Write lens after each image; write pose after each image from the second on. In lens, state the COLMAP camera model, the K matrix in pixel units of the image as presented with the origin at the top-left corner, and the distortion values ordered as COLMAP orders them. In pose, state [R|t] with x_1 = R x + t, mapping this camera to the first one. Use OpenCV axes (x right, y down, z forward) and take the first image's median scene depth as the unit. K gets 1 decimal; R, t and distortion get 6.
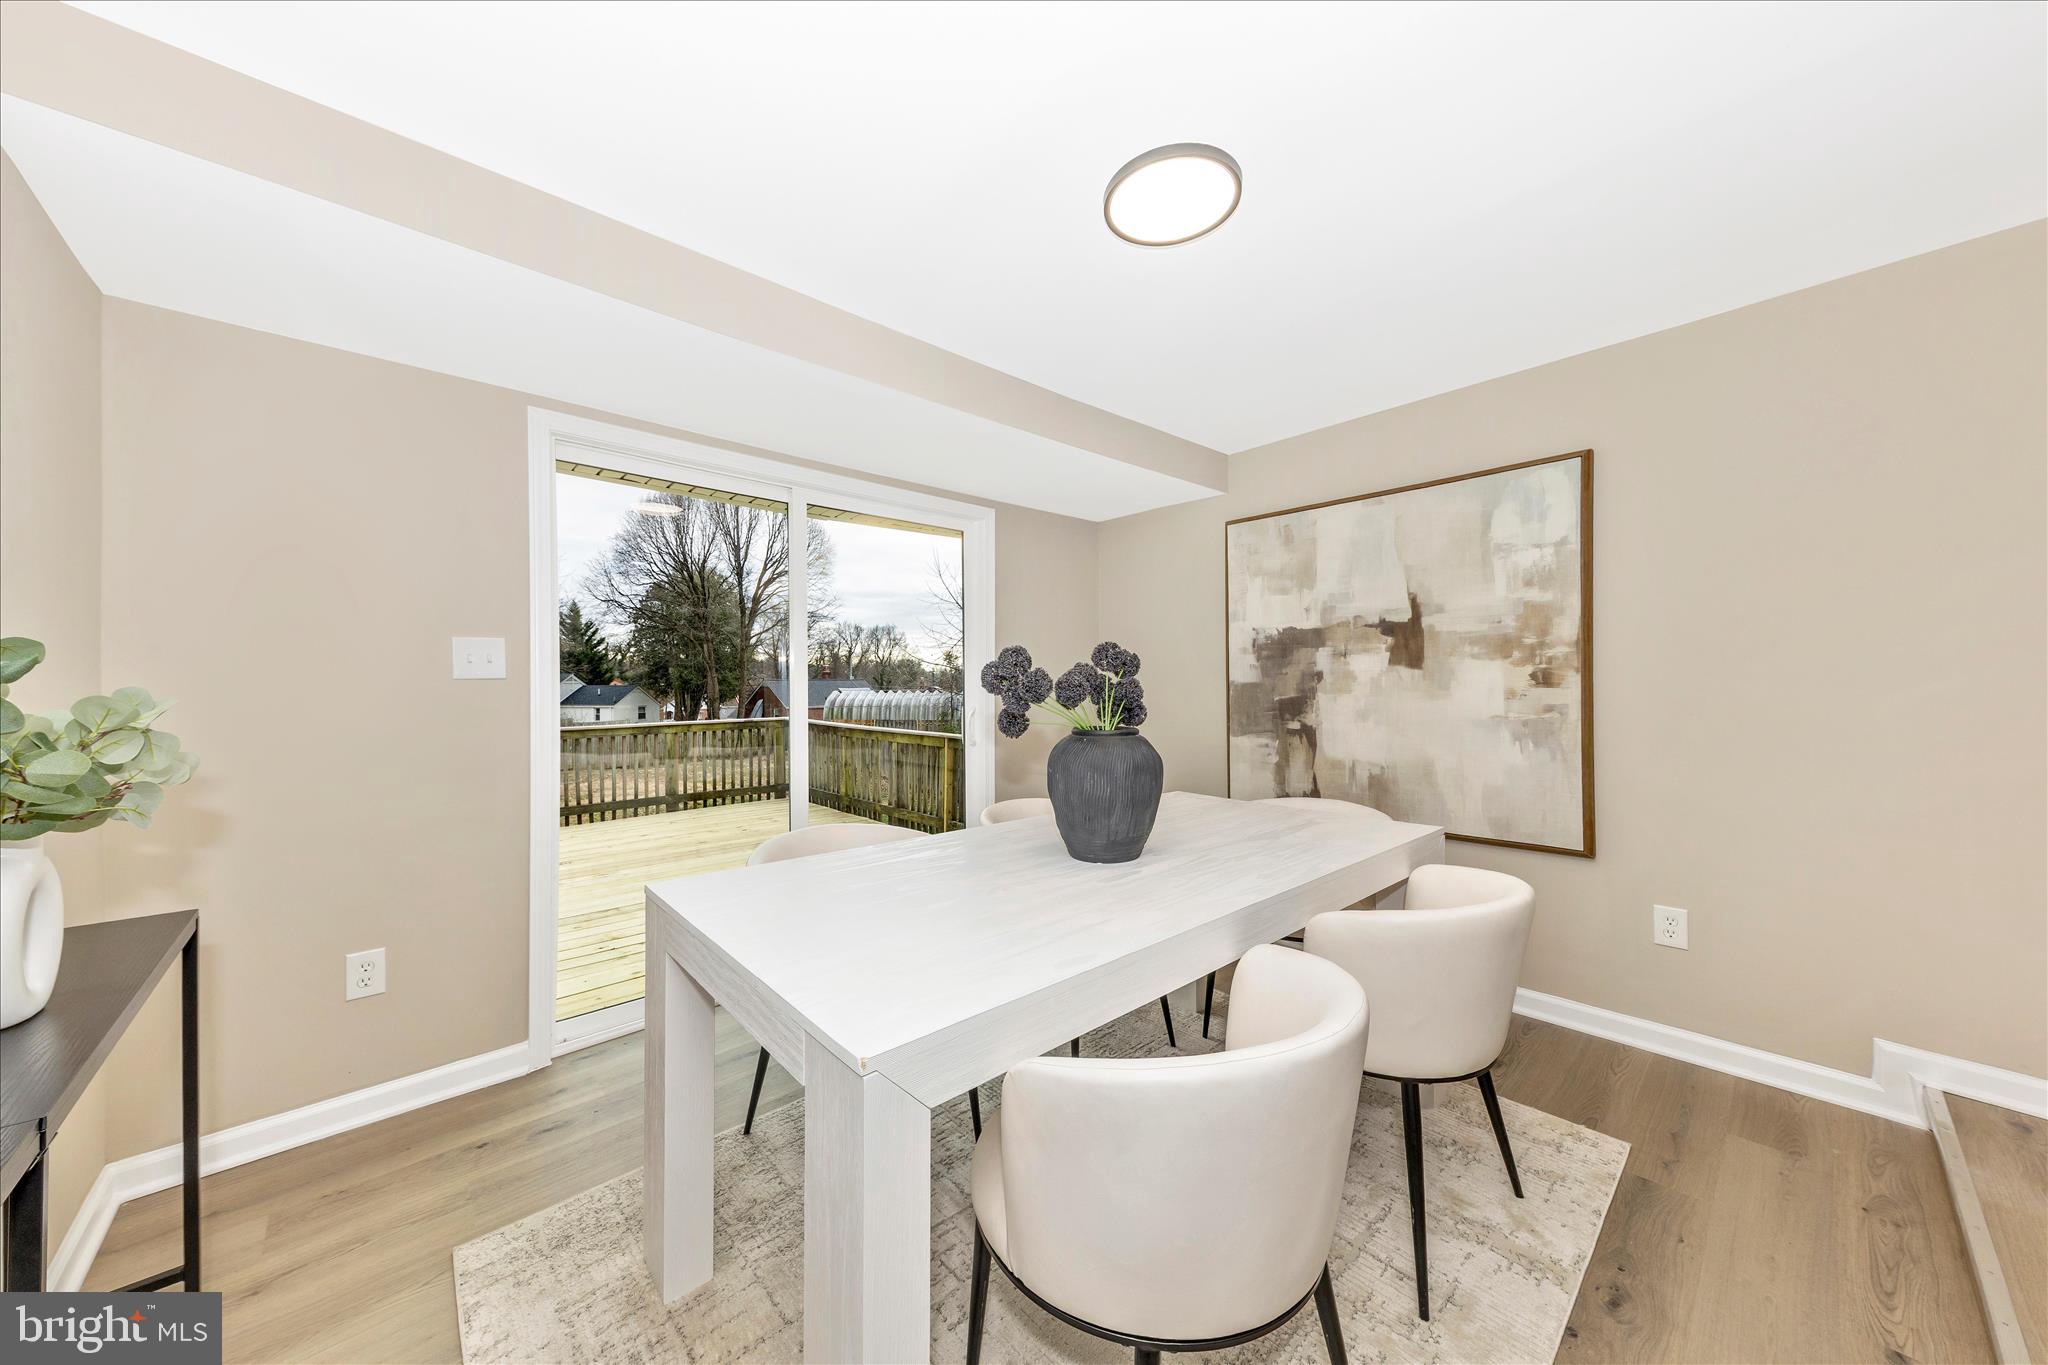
lens RADIAL K [[713.5, 0, 1014.7], [0, 713.5, 669.1], [0, 0, 1]] dist [0.007381, -0.000082]
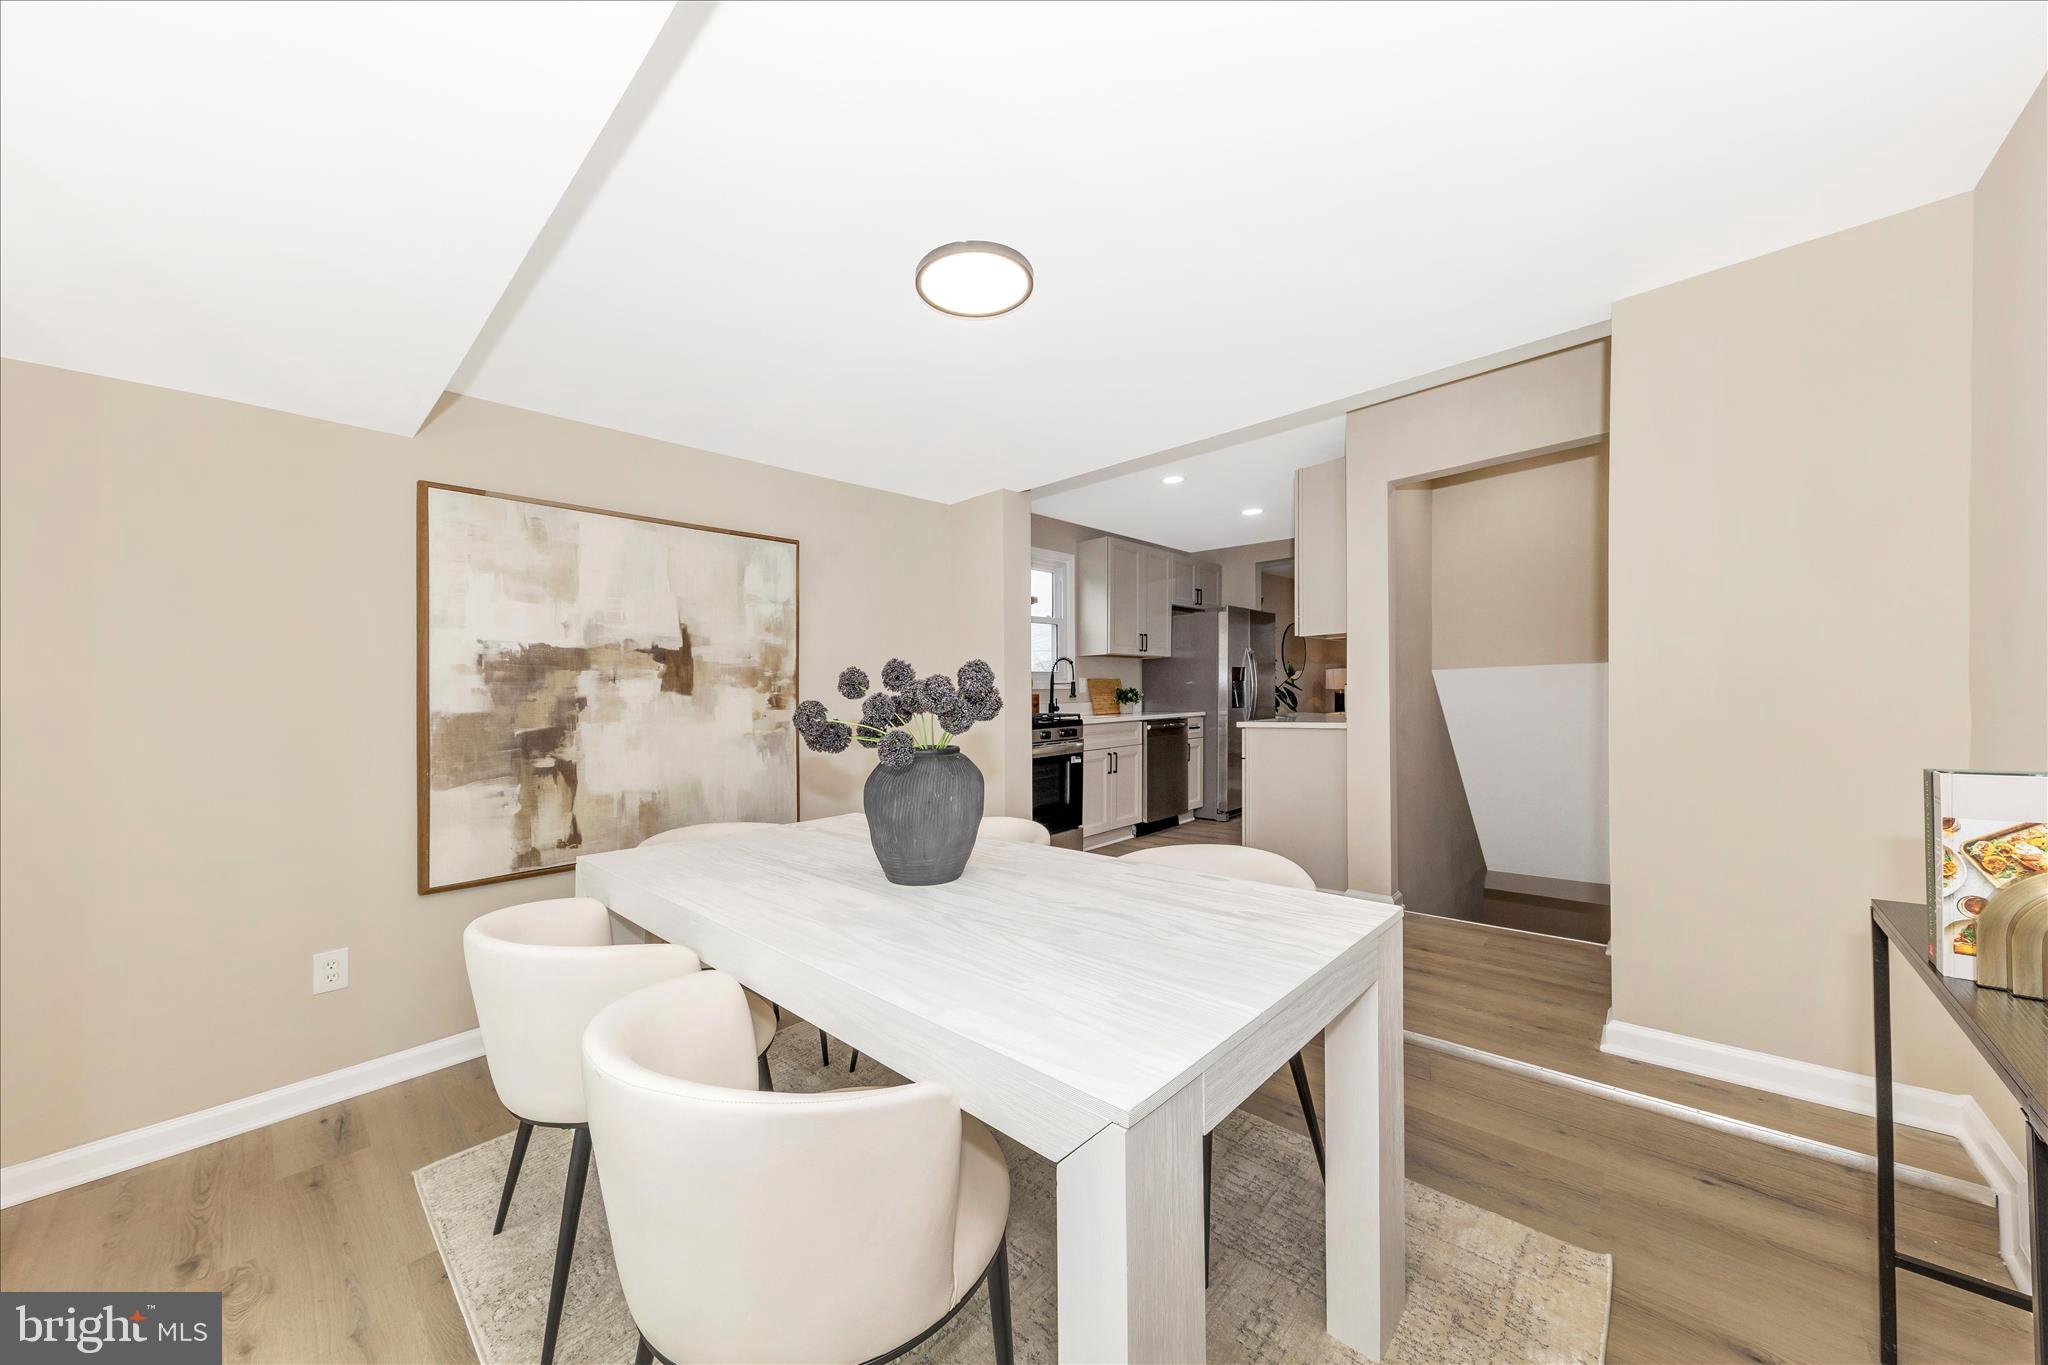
lens RADIAL K [[713.5, 0, 1013.3], [0, 713.5, 697.9], [0, 0, 1]] dist [0.007381, -0.000082]
pose [[-0.095324, 0.004227, 0.995437, -0.521679], [0.002941, 0.999988, -0.003965, 0.009167], [-0.995442, 0.002550, -0.095336, 0.583244]]
